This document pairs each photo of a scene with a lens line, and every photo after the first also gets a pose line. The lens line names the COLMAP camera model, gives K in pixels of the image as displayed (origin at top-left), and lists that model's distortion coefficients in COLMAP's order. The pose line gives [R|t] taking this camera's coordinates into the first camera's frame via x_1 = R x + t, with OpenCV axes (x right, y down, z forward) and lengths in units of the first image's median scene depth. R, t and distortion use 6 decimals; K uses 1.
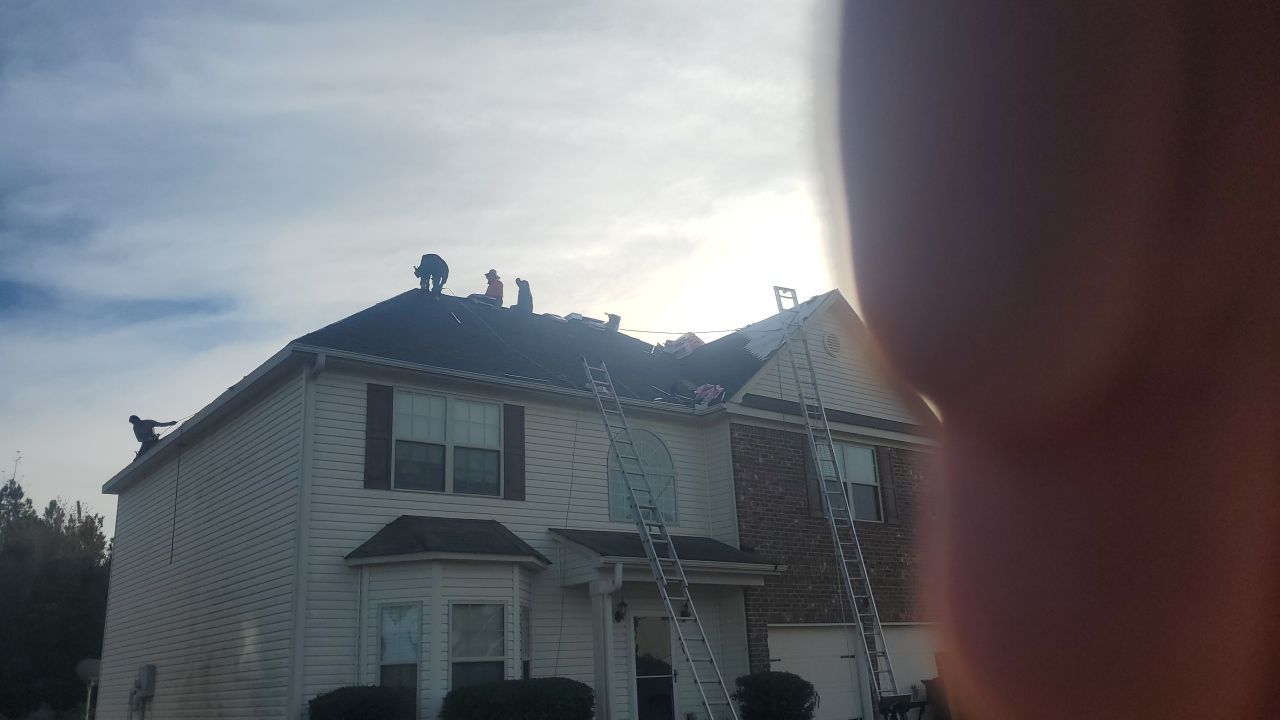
lens RADIAL K [[1001.6, 0, 638.6], [0, 1001.6, 357.6], [0, 0, 1]] dist [0.002992, -0.000671]
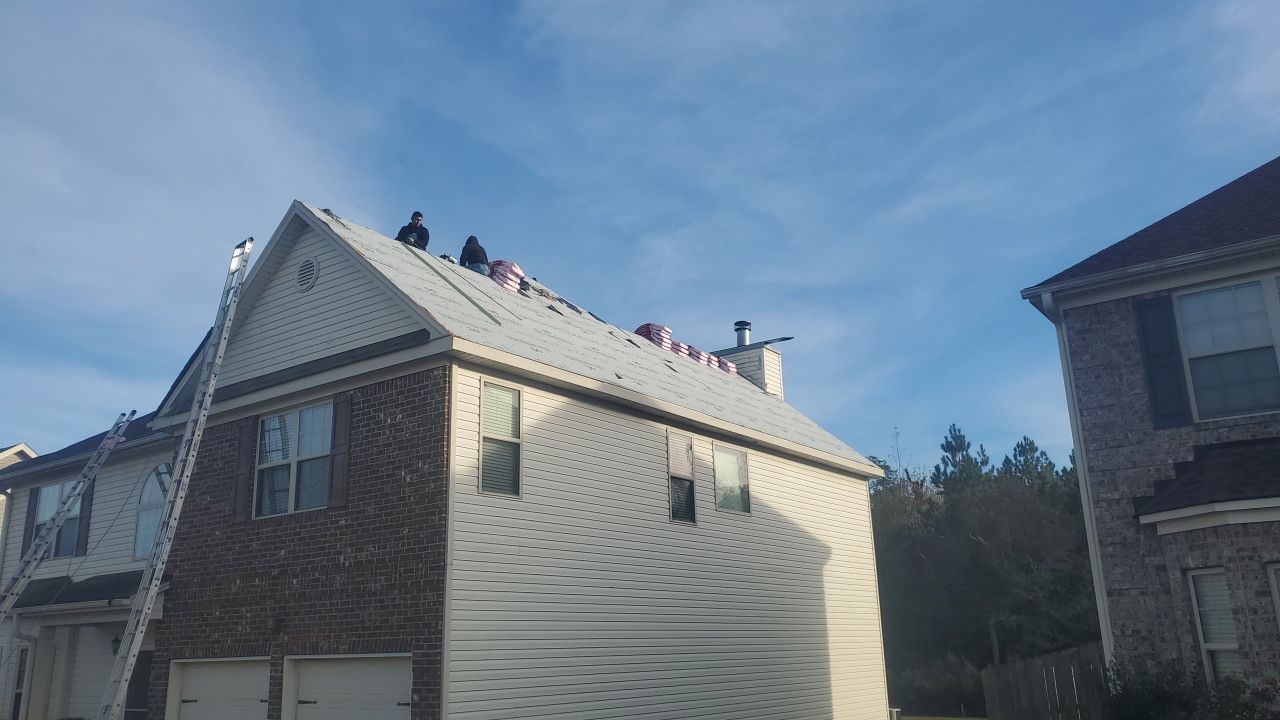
lens RADIAL K [[1001.6, 0, 638.5], [0, 1001.6, 364.1], [0, 0, 1]] dist [0.002992, -0.000671]
pose [[0.257545, -0.225177, -0.939663, 1.054913], [0.309424, 0.940478, -0.140565, 0.256465], [0.915384, -0.254553, 0.311891, 1.099290]]
